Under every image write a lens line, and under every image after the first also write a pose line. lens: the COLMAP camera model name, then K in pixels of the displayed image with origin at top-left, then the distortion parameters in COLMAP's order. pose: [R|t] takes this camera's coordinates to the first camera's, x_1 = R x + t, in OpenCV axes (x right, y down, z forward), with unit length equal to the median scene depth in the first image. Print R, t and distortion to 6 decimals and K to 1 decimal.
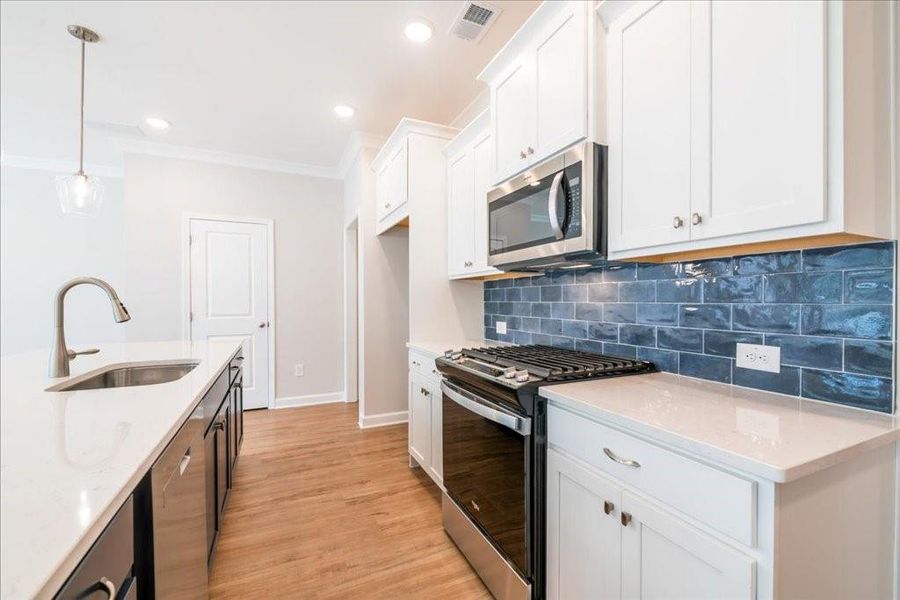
lens RADIAL K [[381.3, 0, 464.3], [0, 381.3, 302.6], [0, 0, 1]] dist [-0.002731, -0.000162]
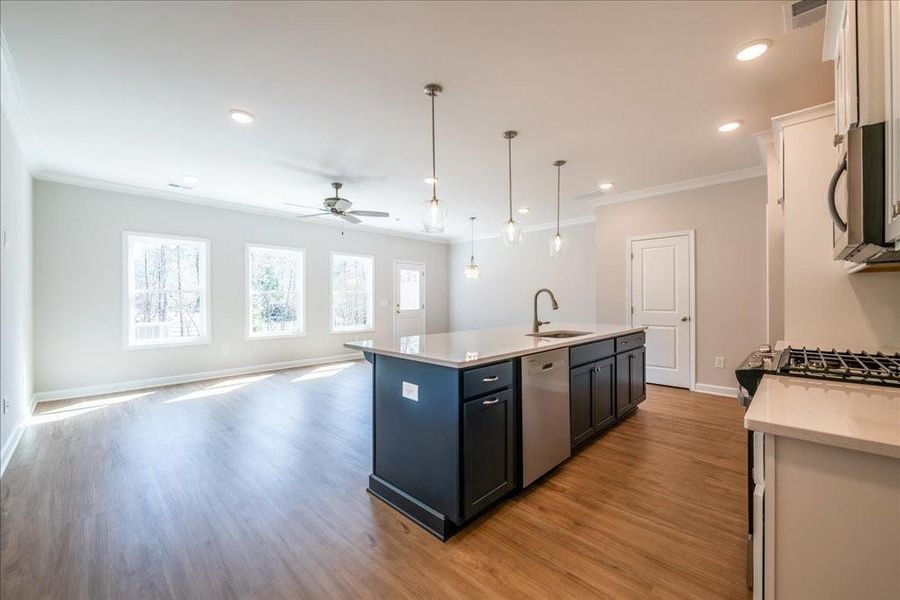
lens RADIAL K [[356.5, 0, 450.0], [0, 356.5, 300.0], [0, 0, 1]] dist [-0.005582, -0.000276]
pose [[0.333954, 0.002800, -0.942585, 0.485583], [-0.003549, 0.999992, 0.001714, -0.001172], [0.942583, 0.002773, 0.333961, -0.131820]]
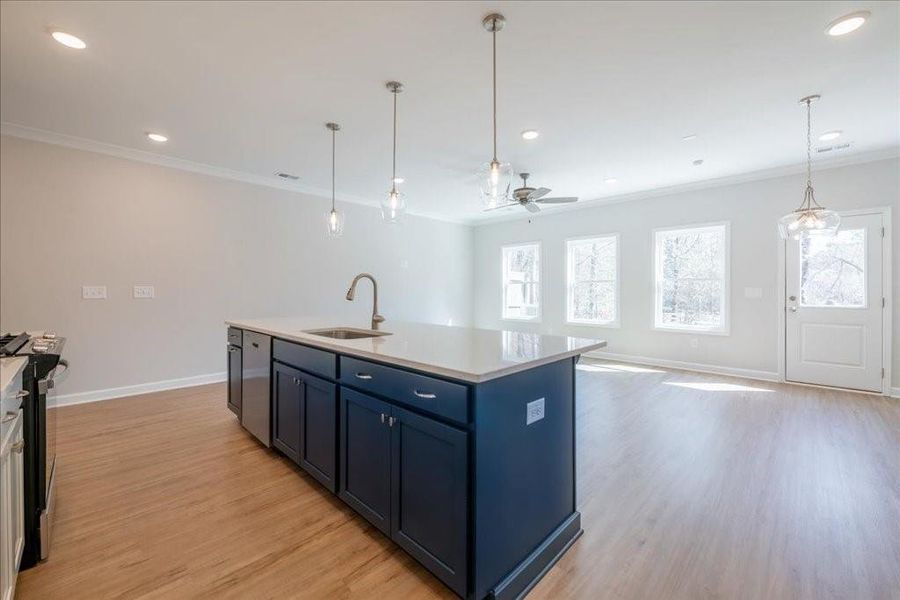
lens RADIAL K [[357.6, 0, 453.4], [0, 357.6, 289.7], [0, 0, 1]] dist [-0.003467, -0.000405]
pose [[-0.940539, 0.003211, -0.339671, -0.518127], [0.001848, 0.999989, 0.004336, -0.000255], [0.339681, 0.003450, -0.940534, 1.671408]]
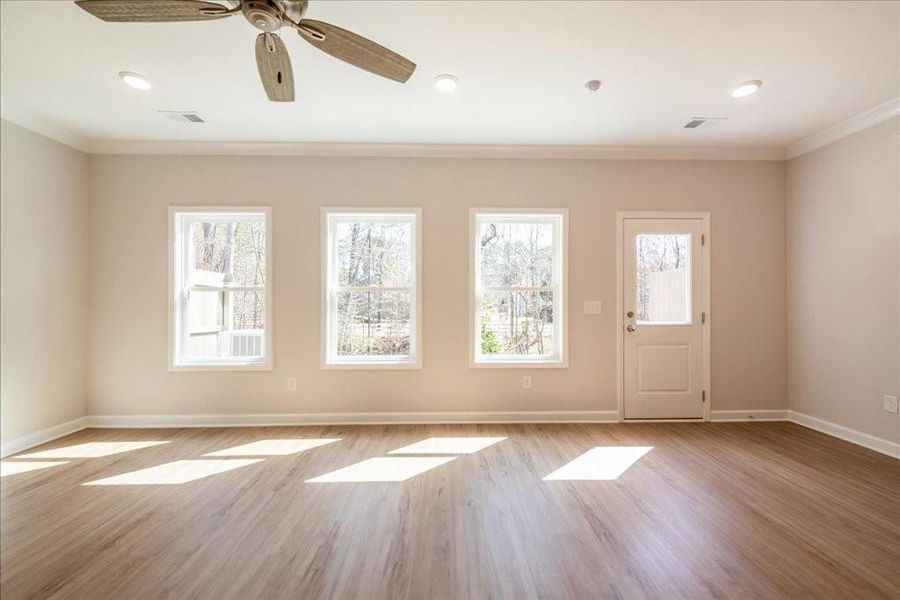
lens RADIAL K [[356.5, 0, 450.0], [0, 356.5, 300.0], [0, 0, 1]] dist [-0.005582, -0.000276]
pose [[-0.420739, -0.000801, -0.907181, -1.160787], [-0.004275, 0.999990, 0.001100, -0.002473], [0.907172, 0.004340, -0.420738, 0.467696]]
